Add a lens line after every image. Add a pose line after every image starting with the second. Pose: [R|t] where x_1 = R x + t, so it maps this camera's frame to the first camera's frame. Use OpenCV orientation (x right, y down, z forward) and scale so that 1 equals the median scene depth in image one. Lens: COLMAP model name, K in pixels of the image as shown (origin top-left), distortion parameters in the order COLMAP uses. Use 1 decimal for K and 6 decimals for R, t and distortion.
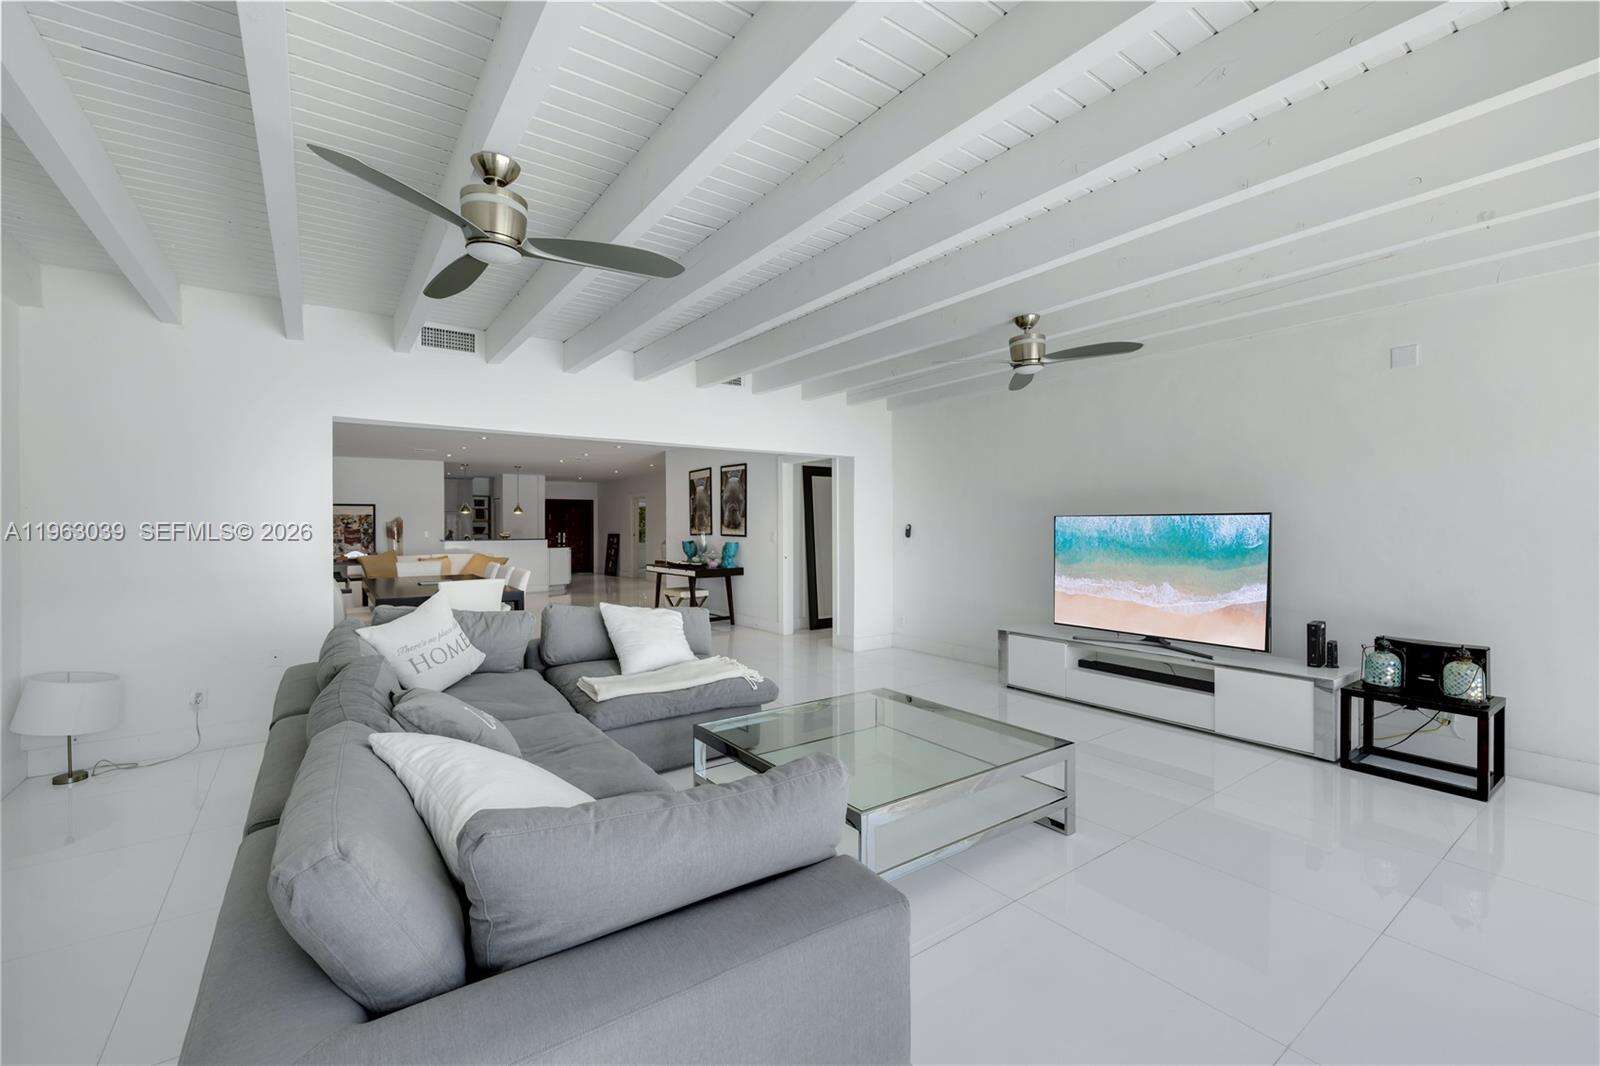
lens RADIAL K [[682.7, 0, 801.9], [0, 682.7, 532.9], [0, 0, 1]] dist [-0.001019, -0.000031]
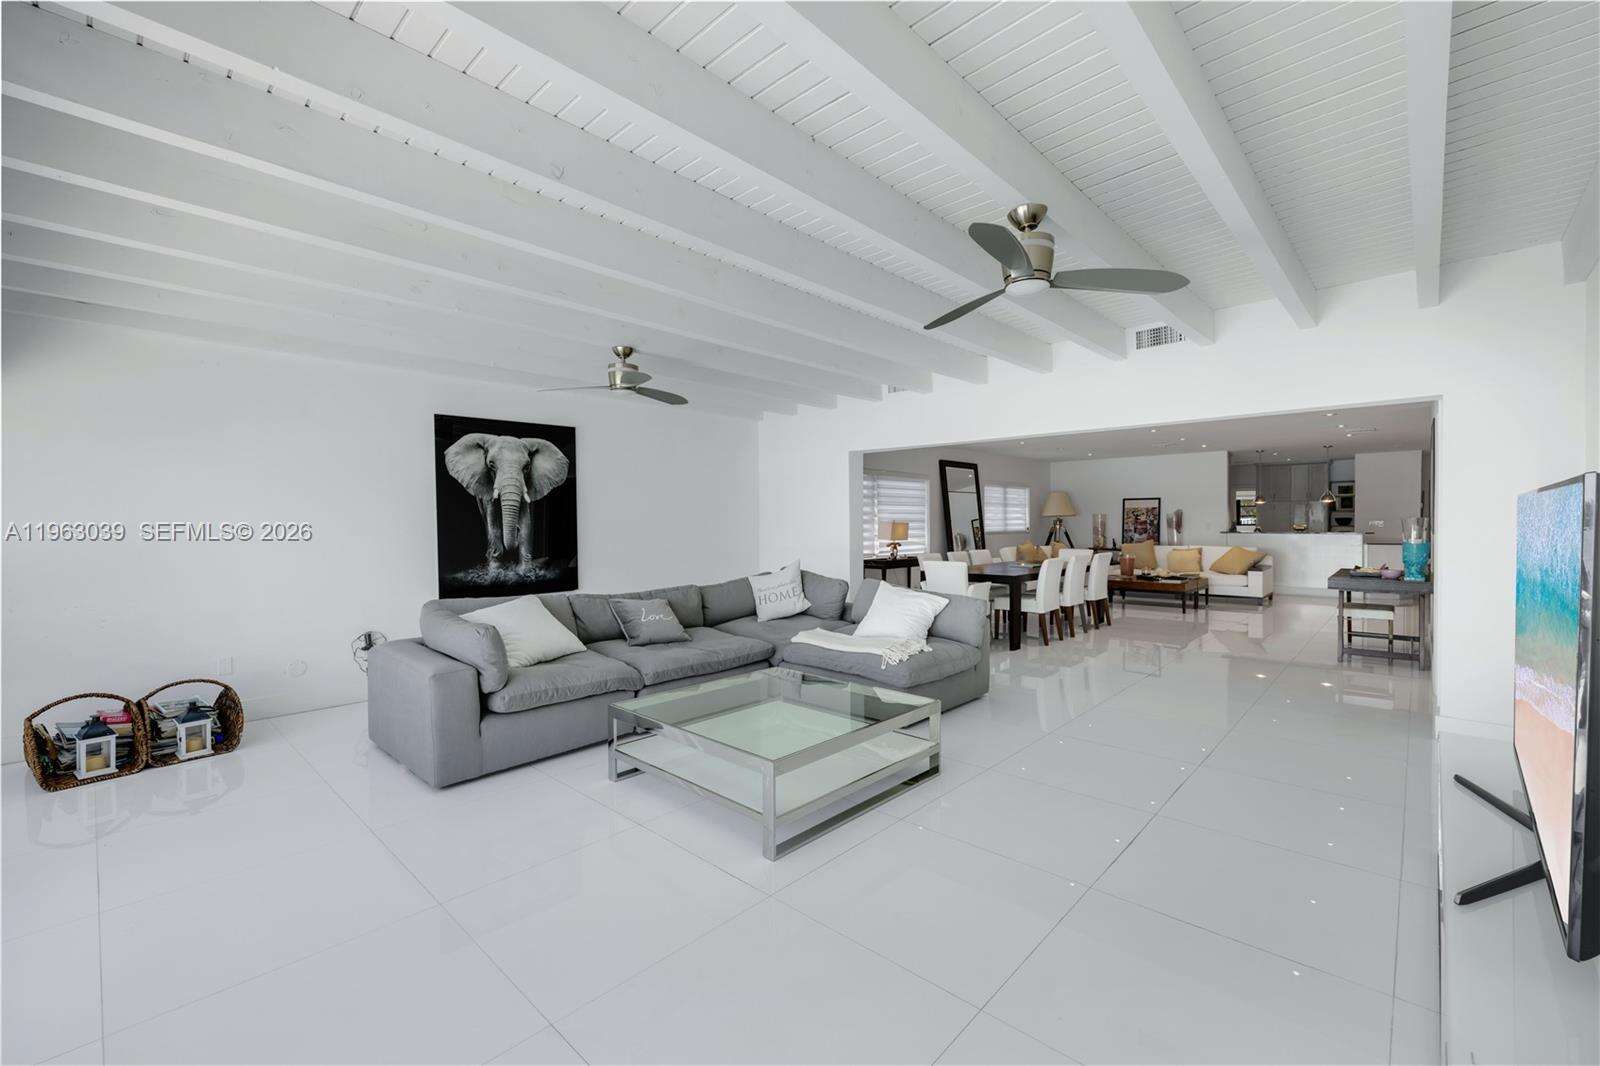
lens RADIAL K [[682.7, 0, 801.1], [0, 682.7, 531.6], [0, 0, 1]] dist [-0.001019, -0.000031]
pose [[0.211246, 0.015299, -0.977313, 0.324709], [-0.003036, 0.999883, 0.014996, -0.002194], [0.977428, -0.000200, 0.211267, 0.206910]]
